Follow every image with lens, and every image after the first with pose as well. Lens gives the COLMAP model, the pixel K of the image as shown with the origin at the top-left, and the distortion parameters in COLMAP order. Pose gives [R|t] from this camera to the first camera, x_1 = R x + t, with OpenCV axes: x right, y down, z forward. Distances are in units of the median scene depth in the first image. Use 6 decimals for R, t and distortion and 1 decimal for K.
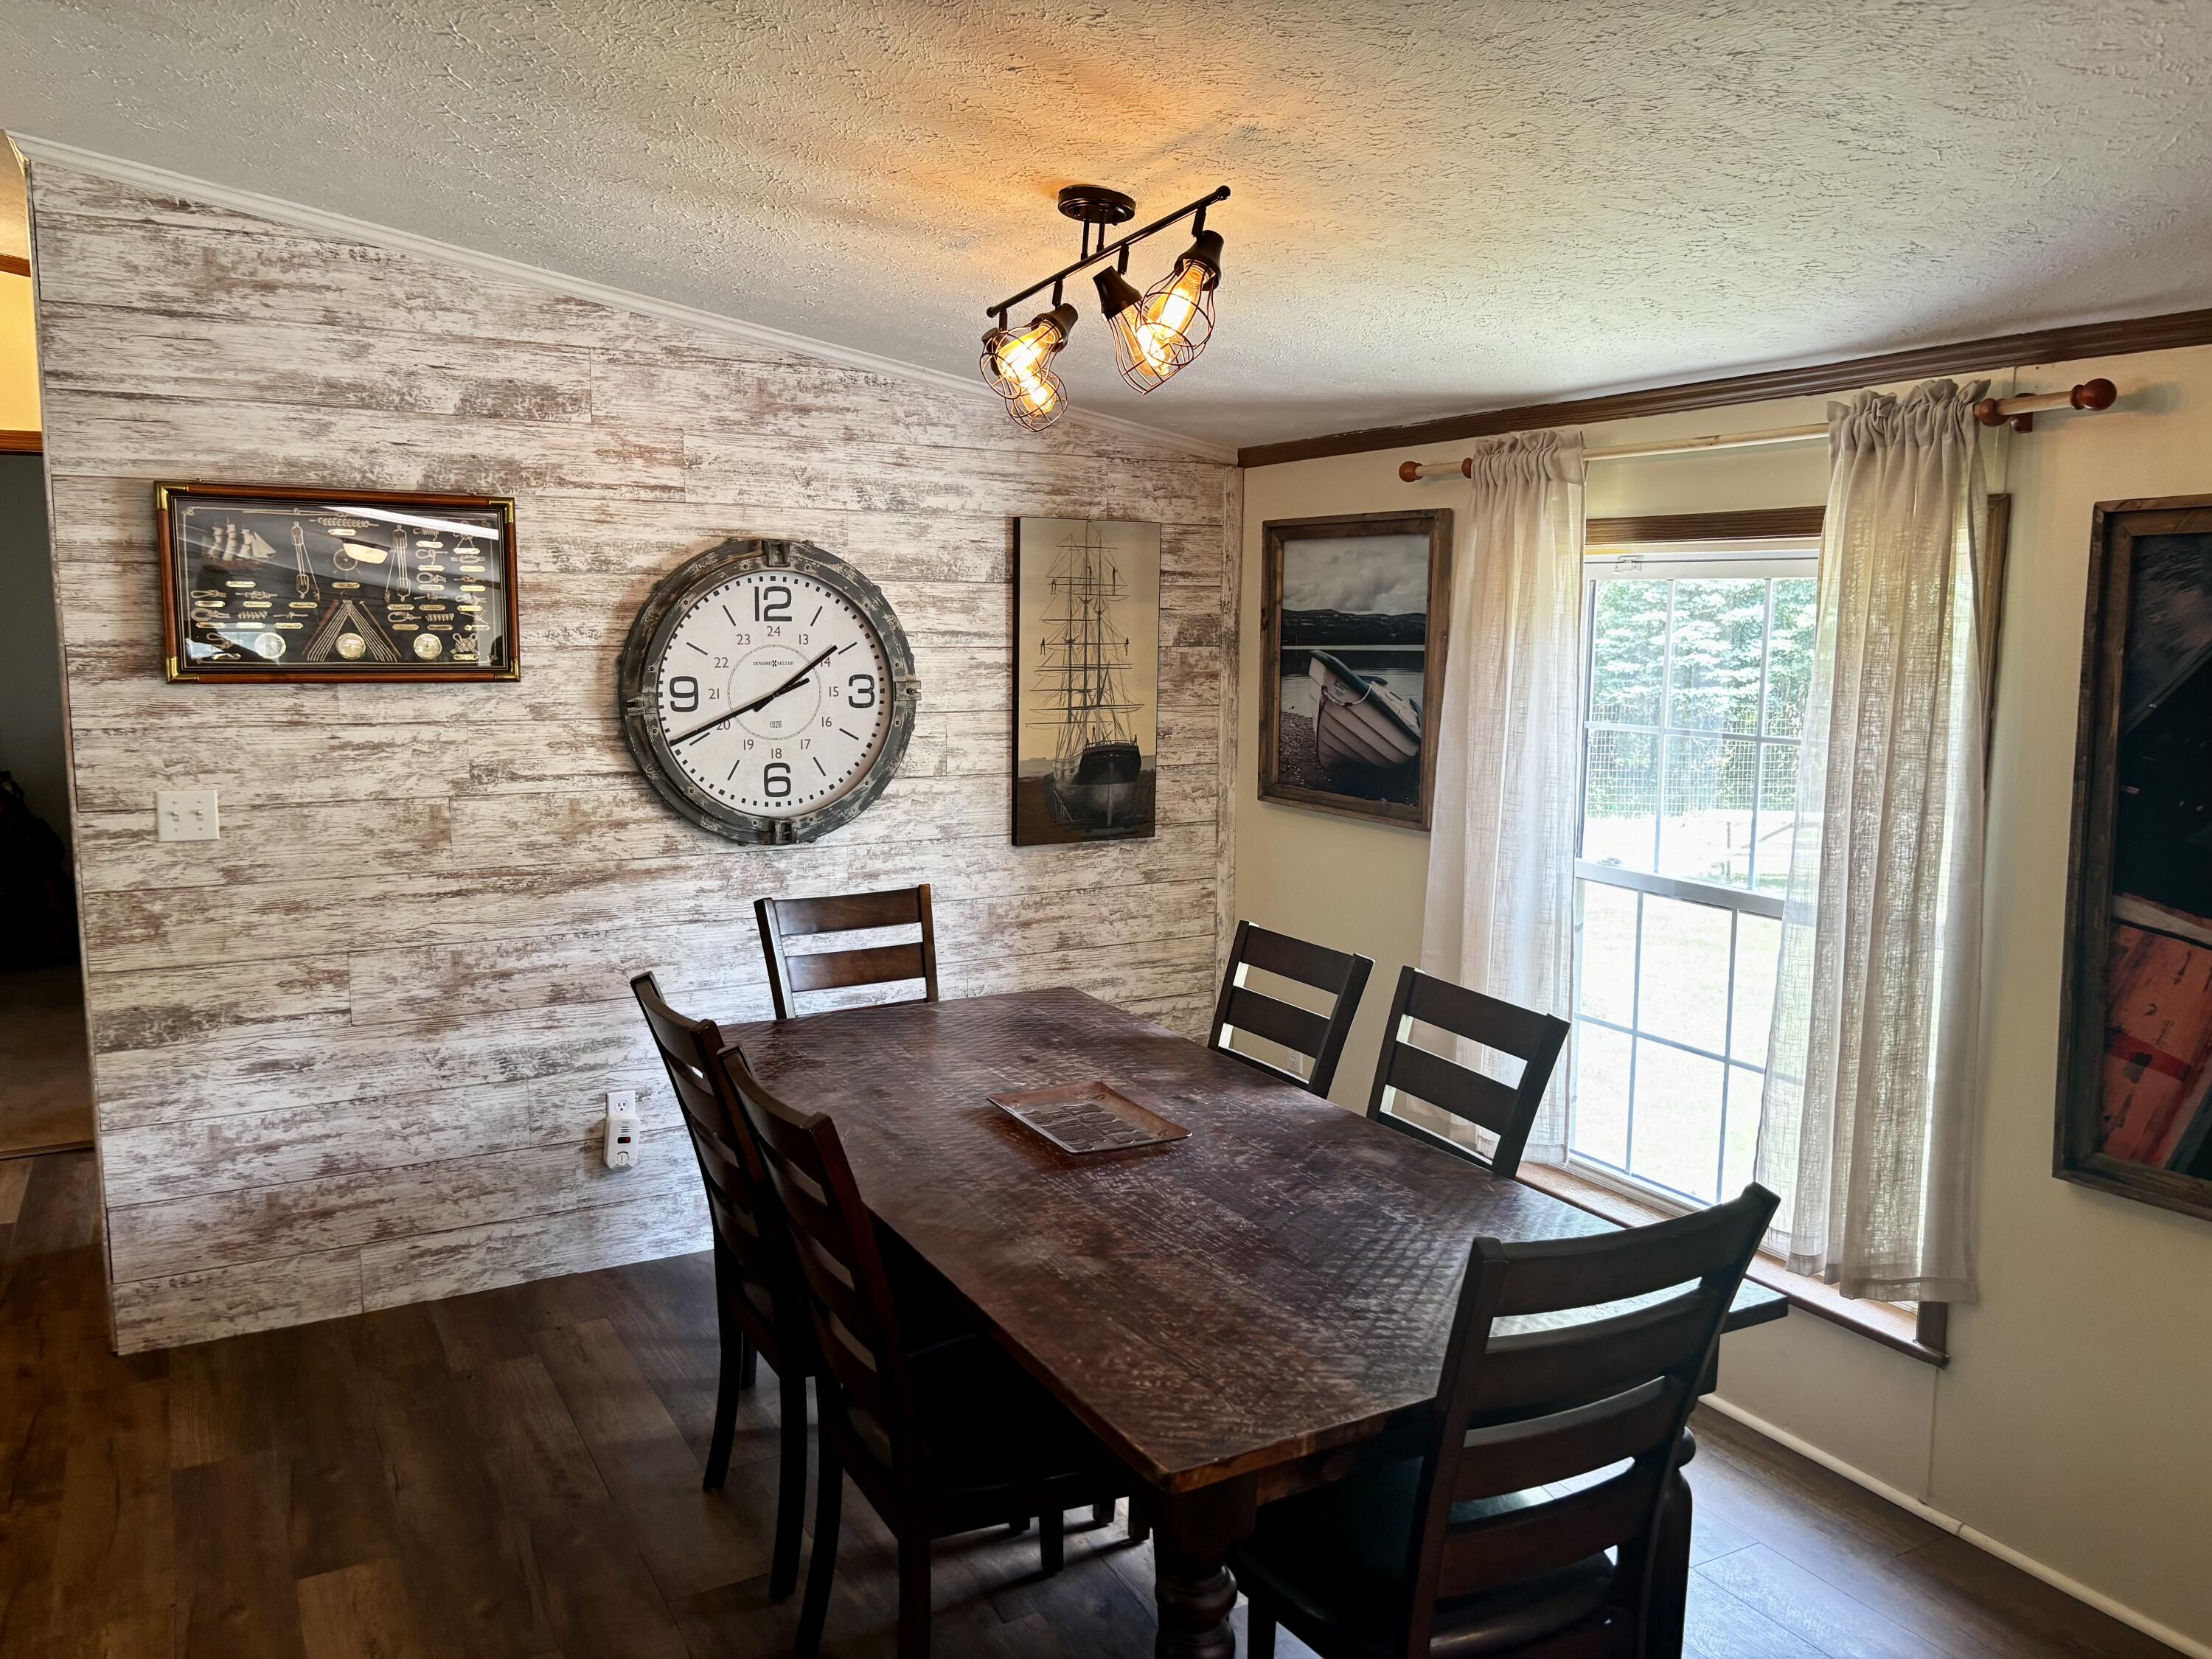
lens RADIAL K [[1683.4, 0, 1105.9], [0, 1683.4, 827.8], [0, 0, 1]] dist [0.057754, -0.061880]
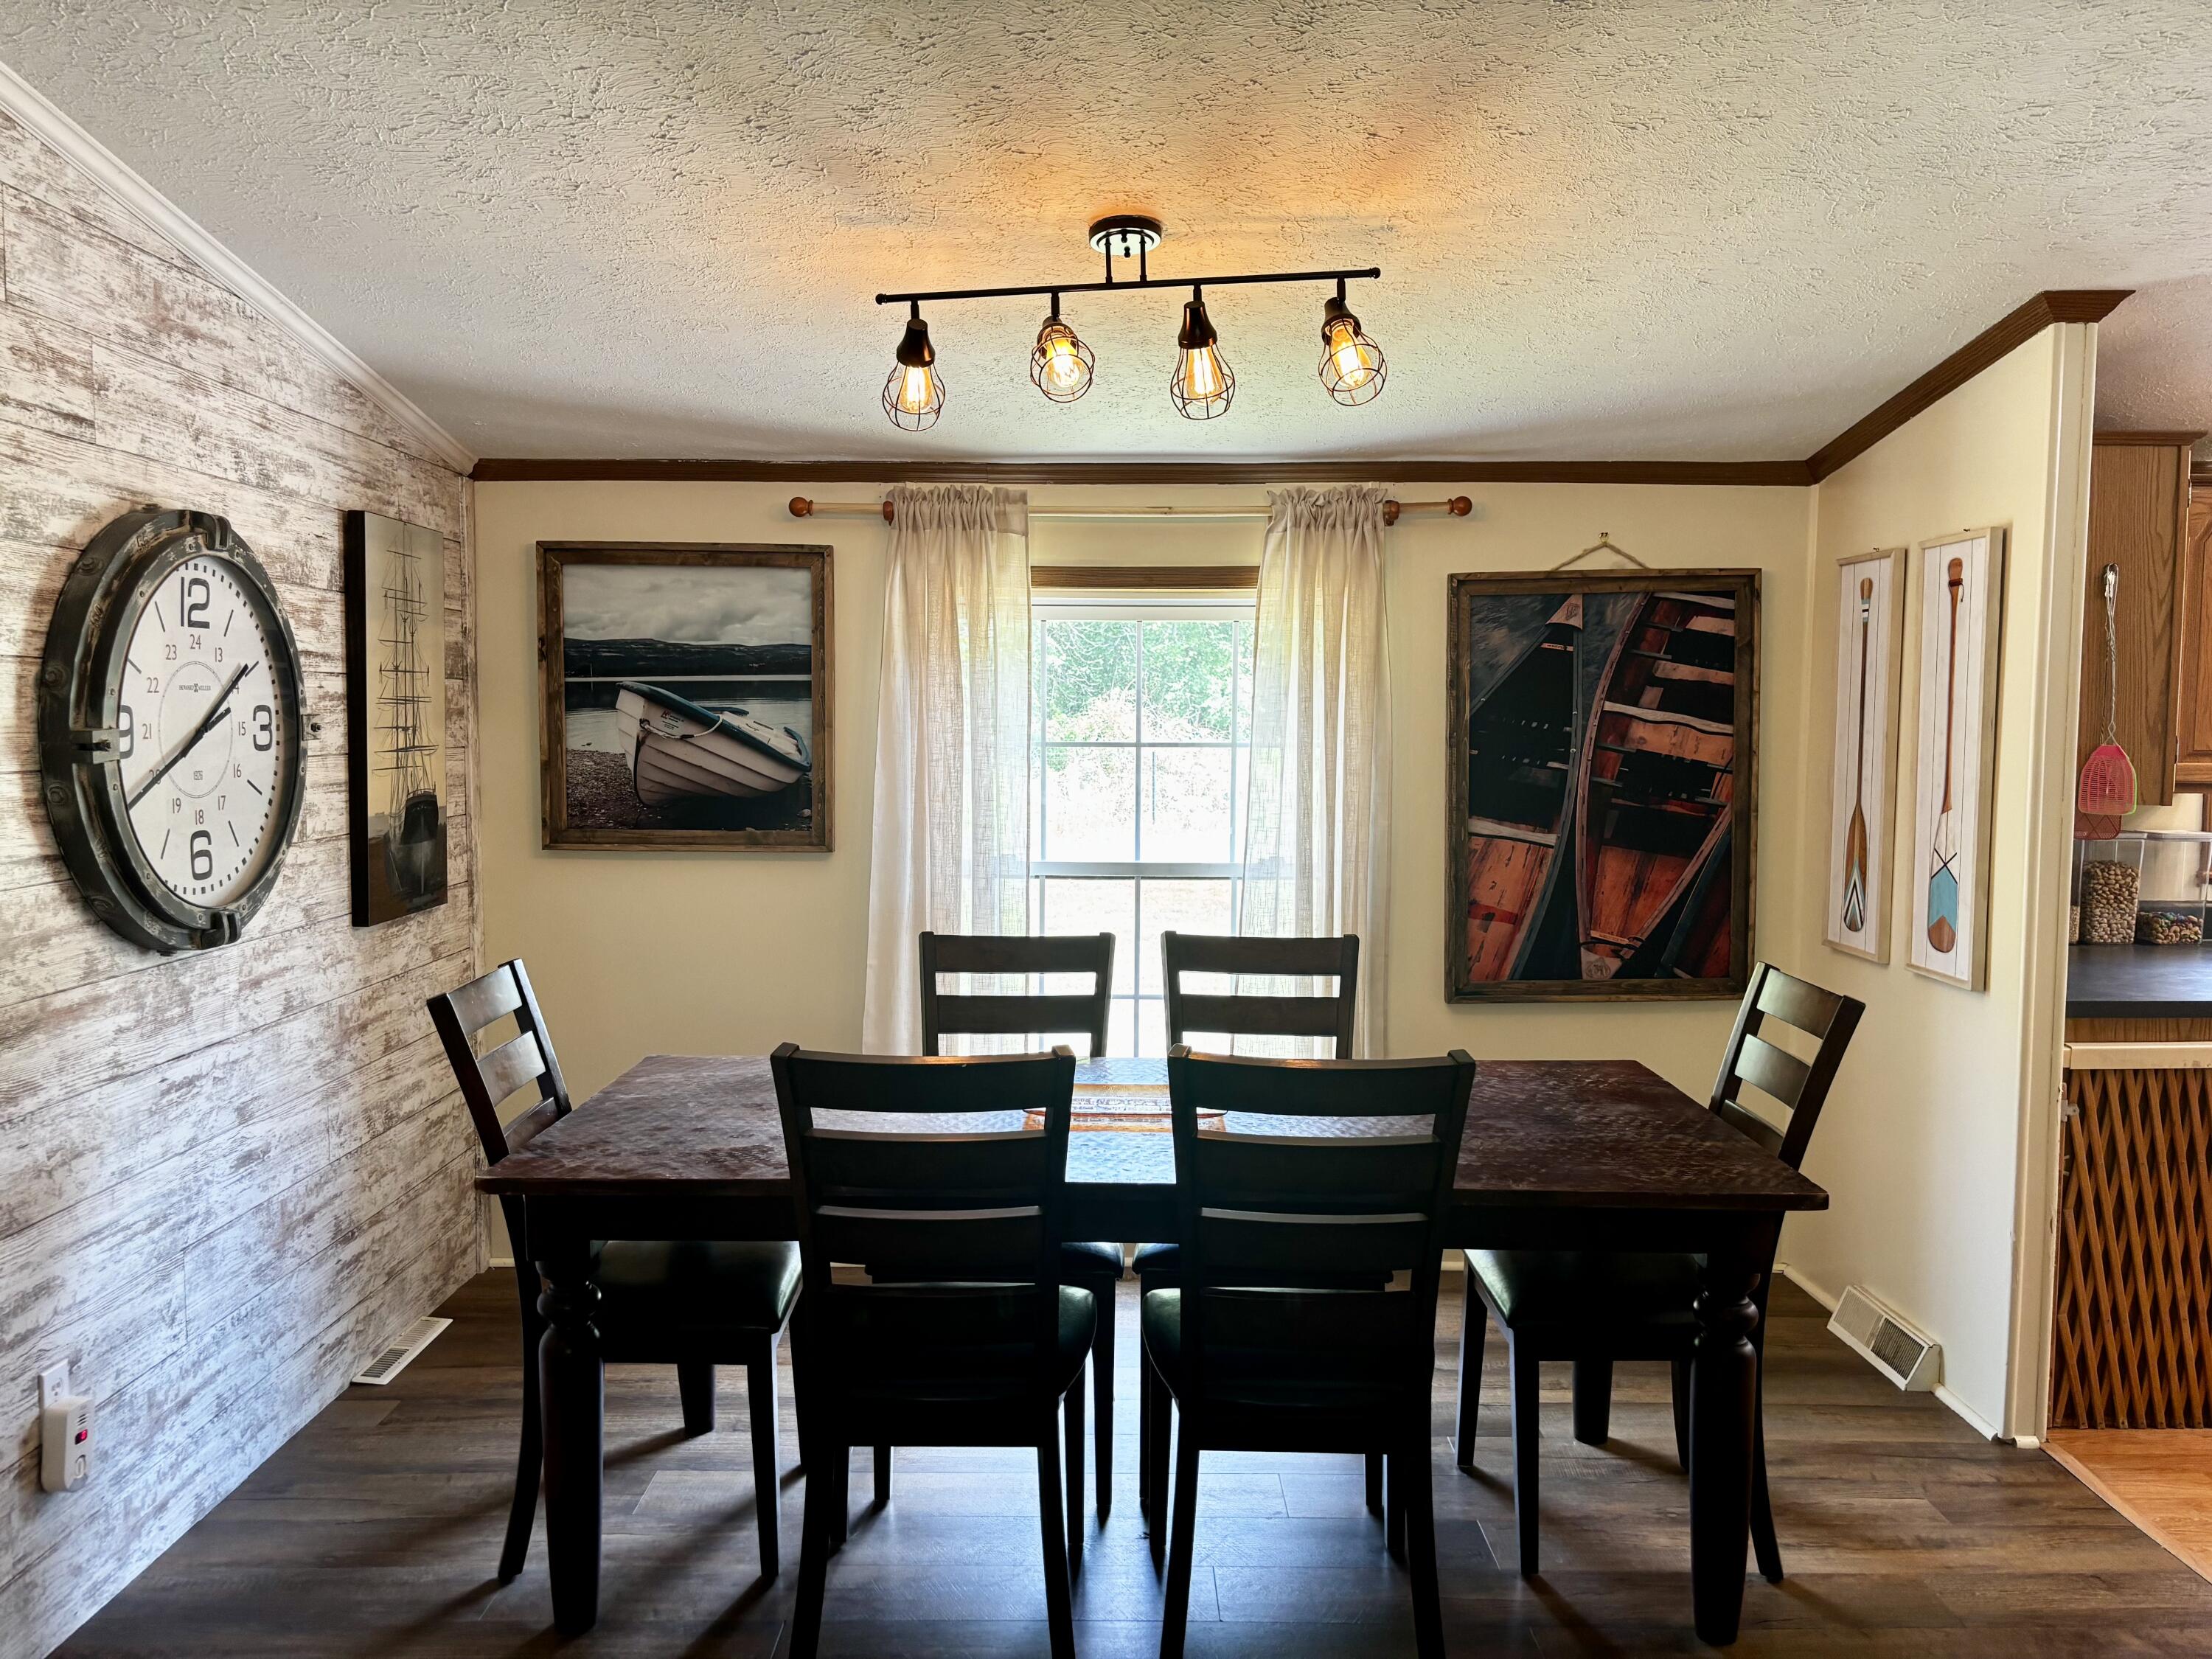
lens RADIAL K [[1683.4, 0, 1104.8], [0, 1683.4, 836.5], [0, 0, 1]] dist [0.057754, -0.061880]
pose [[0.493496, -0.072139, 0.866751, -0.632126], [0.111766, 0.993552, 0.019056, -0.007893], [-0.862537, 0.087469, 0.498377, 0.332827]]
